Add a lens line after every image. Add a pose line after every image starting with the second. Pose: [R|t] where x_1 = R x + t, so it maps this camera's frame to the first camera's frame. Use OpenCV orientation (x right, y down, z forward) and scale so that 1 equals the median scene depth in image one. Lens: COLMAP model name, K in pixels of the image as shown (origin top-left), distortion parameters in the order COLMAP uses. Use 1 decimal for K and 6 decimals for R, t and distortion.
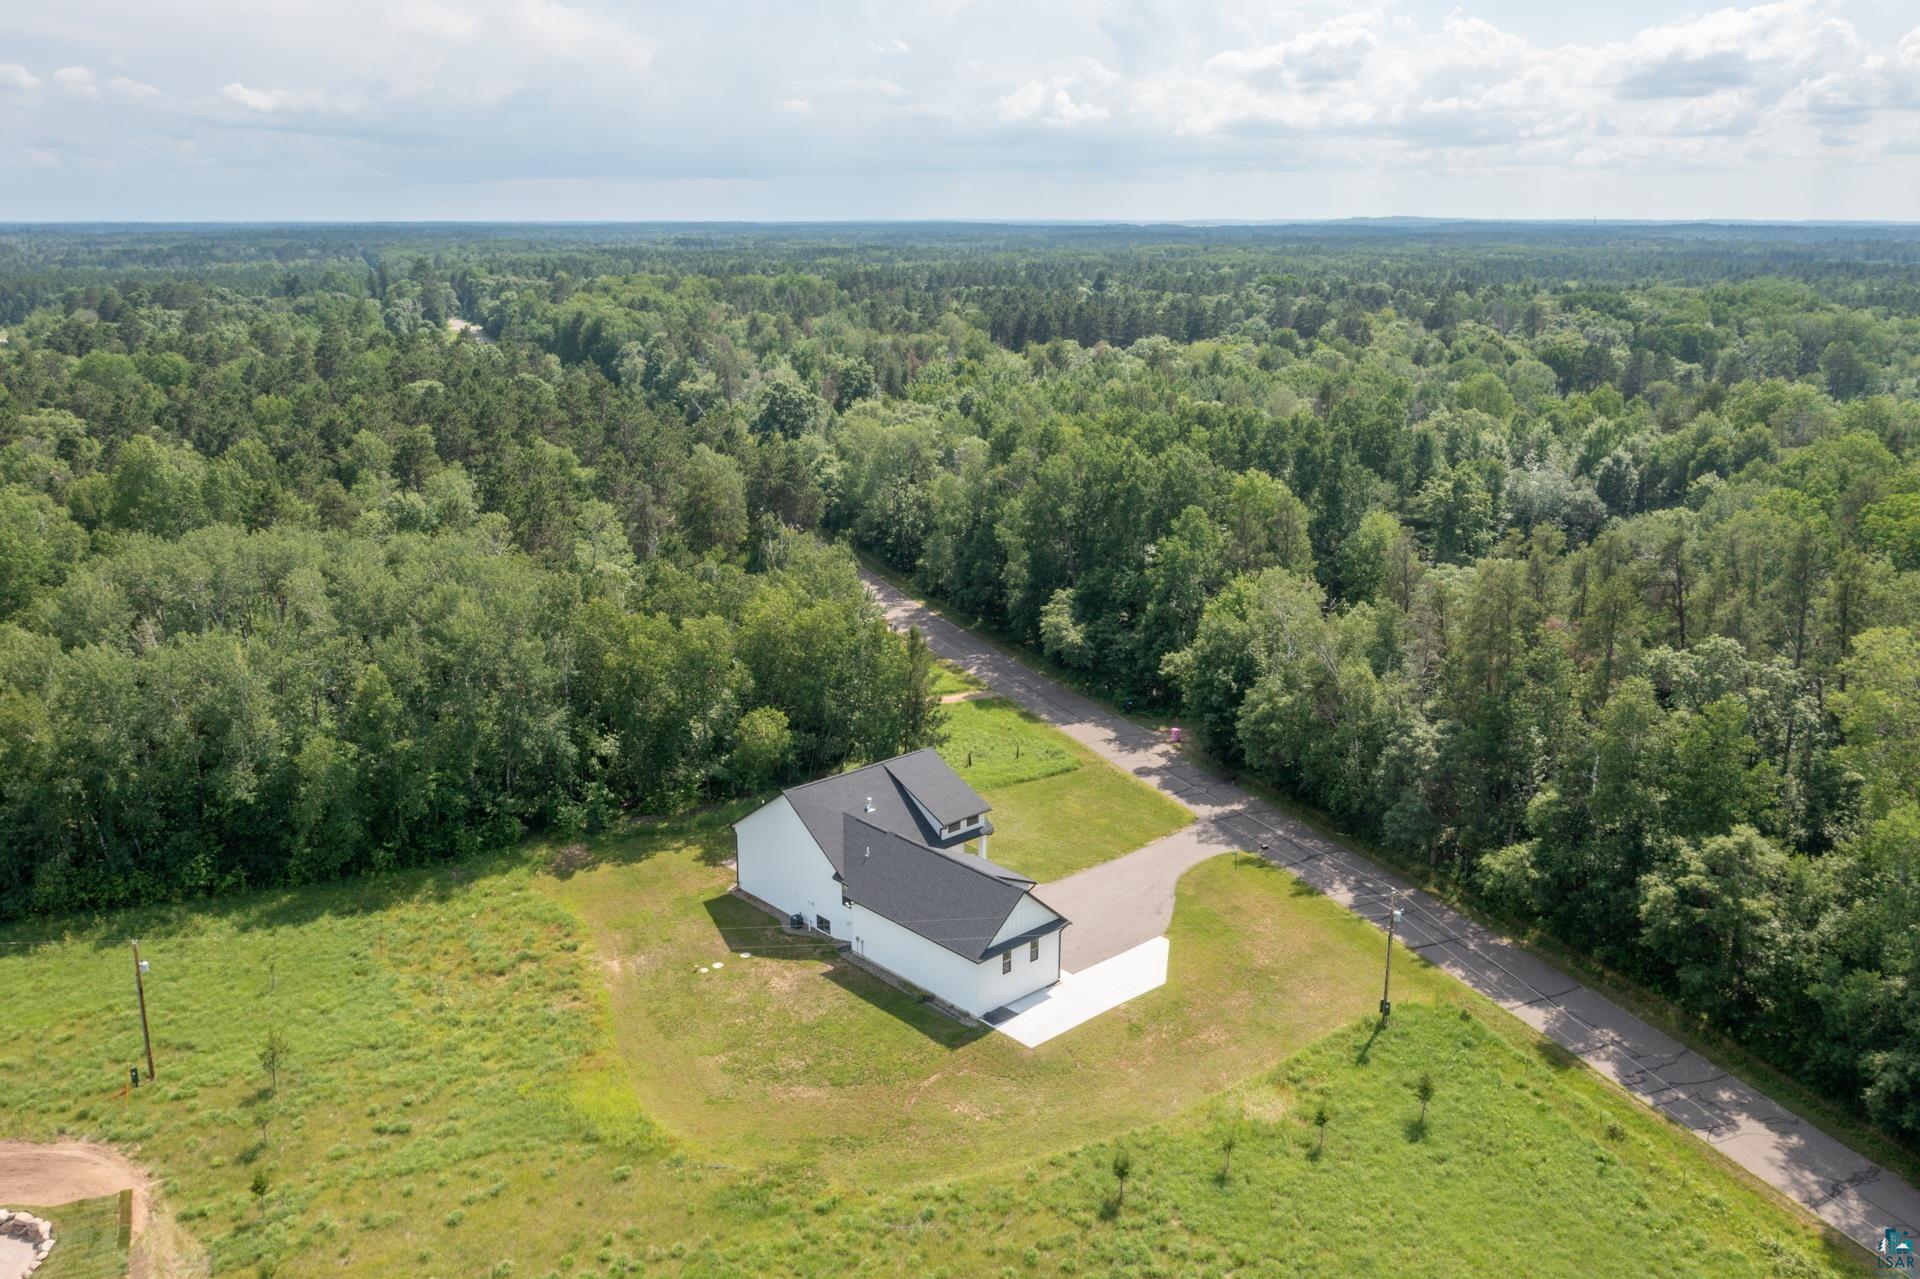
lens RADIAL K [[1553.2, 0, 950.5], [0, 1553.2, 566.9], [0, 0, 1]] dist [-0.023691, 0.003213]
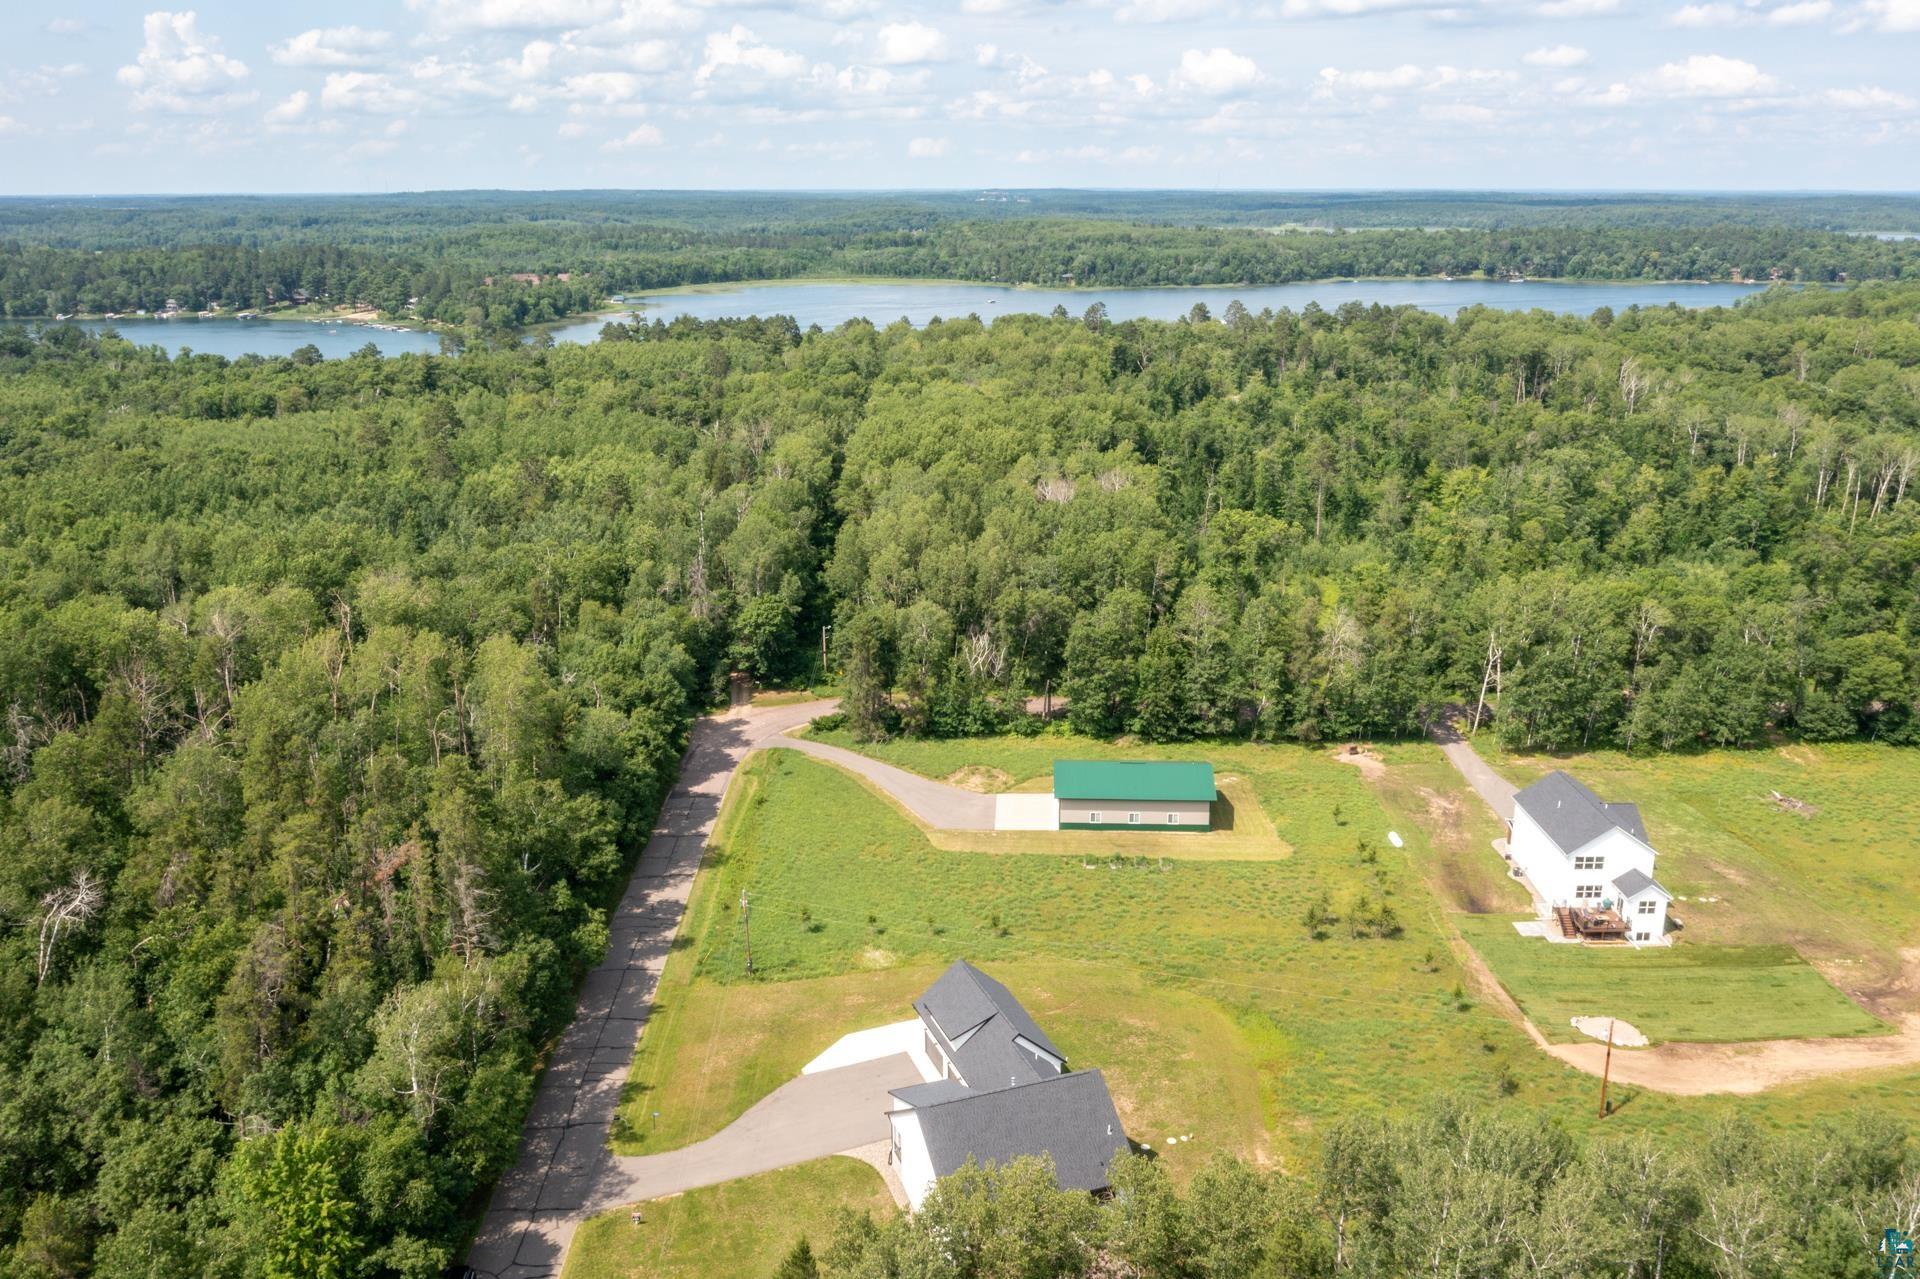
lens RADIAL K [[1542.4, 0, 960.0], [0, 1542.4, 639.5], [0, 0, 1]] dist [-0.018392, 0.005120]
pose [[-0.927940, -0.103199, 0.358159, -0.352953], [0.083186, 0.879330, 0.468891, -0.581082], [-0.363328, 0.464897, -0.807381, 1.699744]]
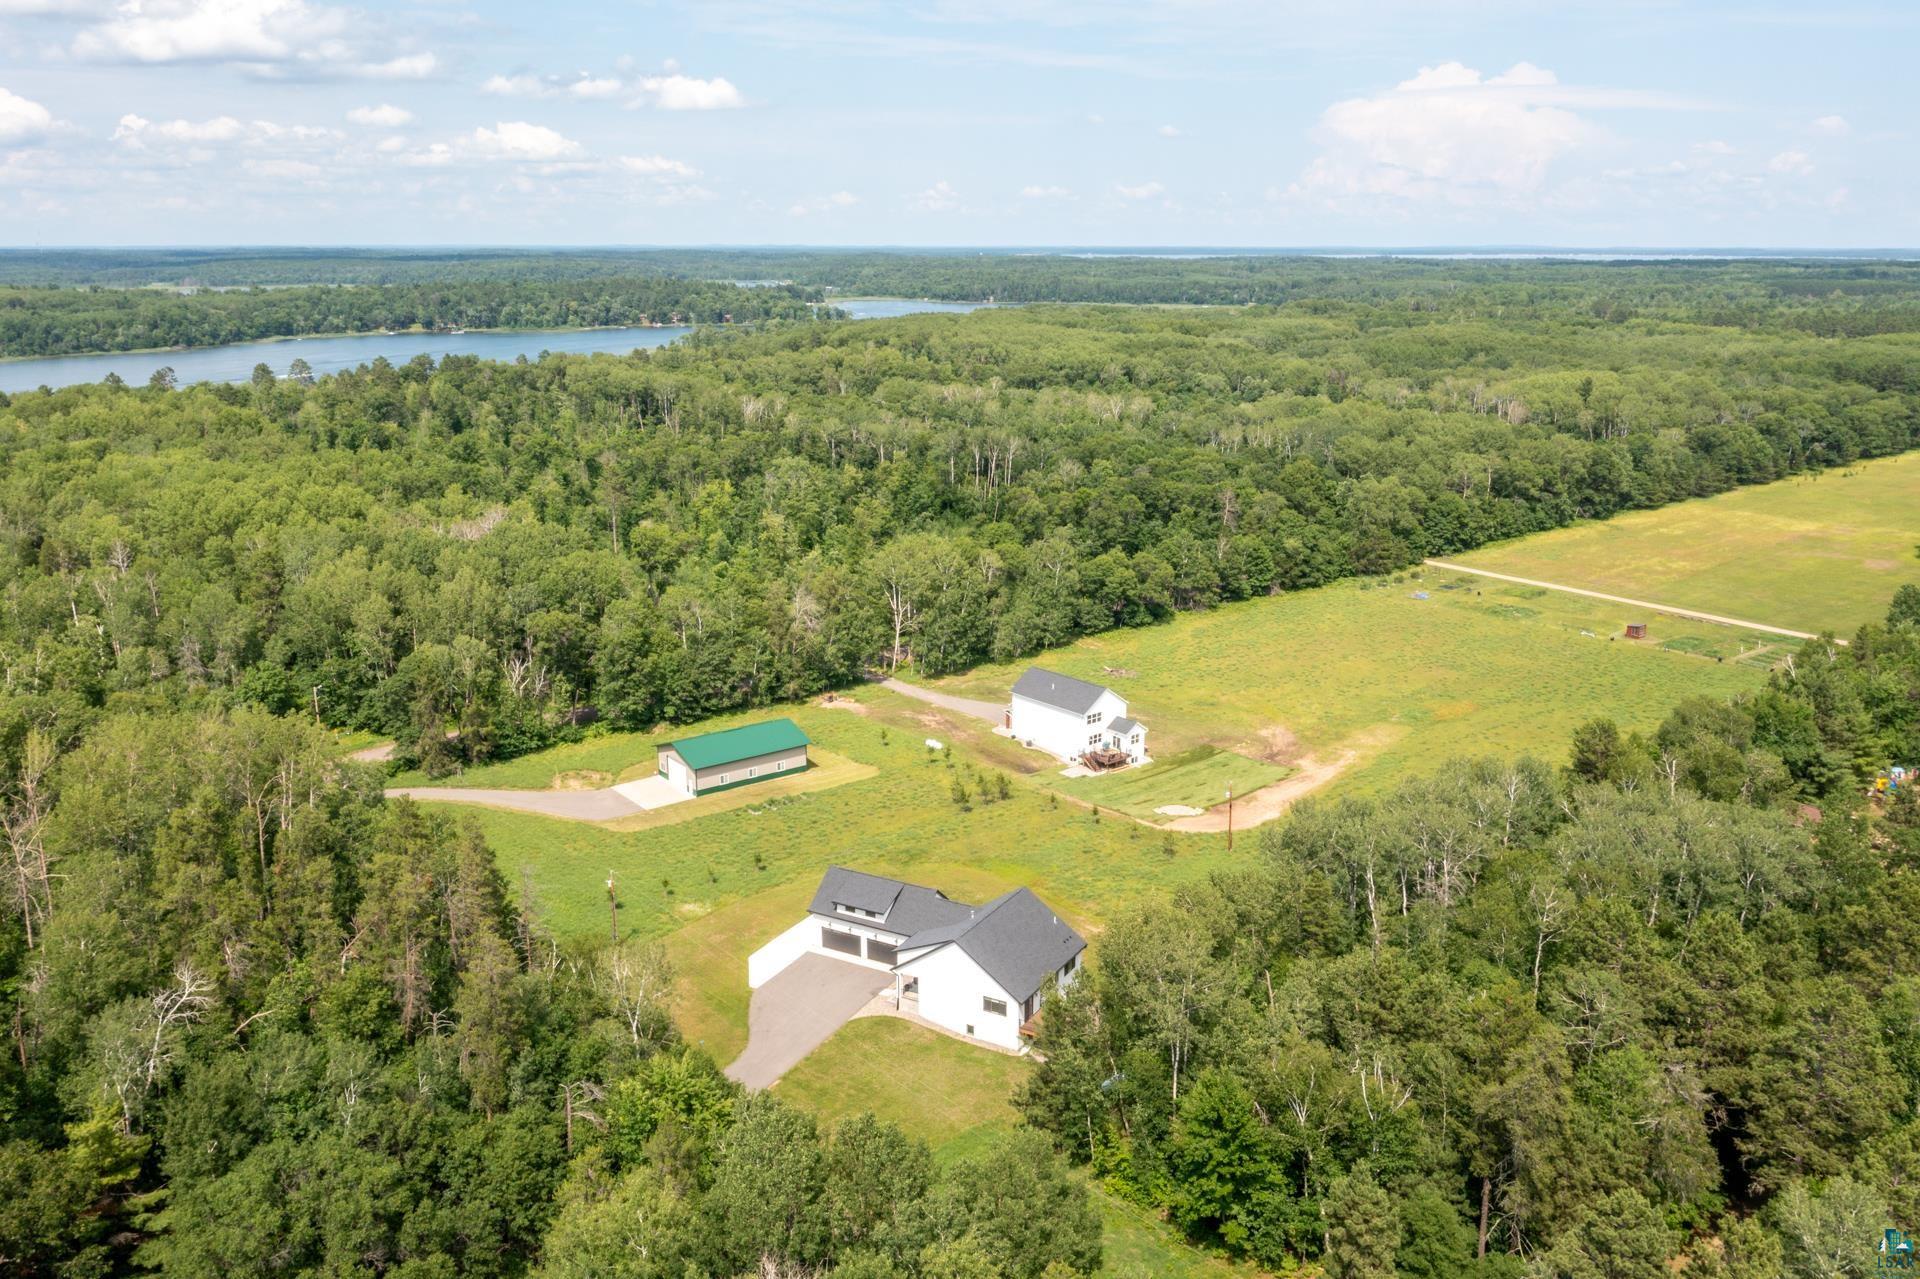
lens RADIAL K [[1511.4, 0, 960.0], [0, 1511.4, 639.5], [0, 0, 1]] dist [-0.012050, -0.001540]
pose [[-0.953200, 0.077156, -0.292331, 0.339140], [-0.065532, 0.891180, 0.448891, -0.658878], [0.295154, 0.447040, -0.844417, 2.018870]]
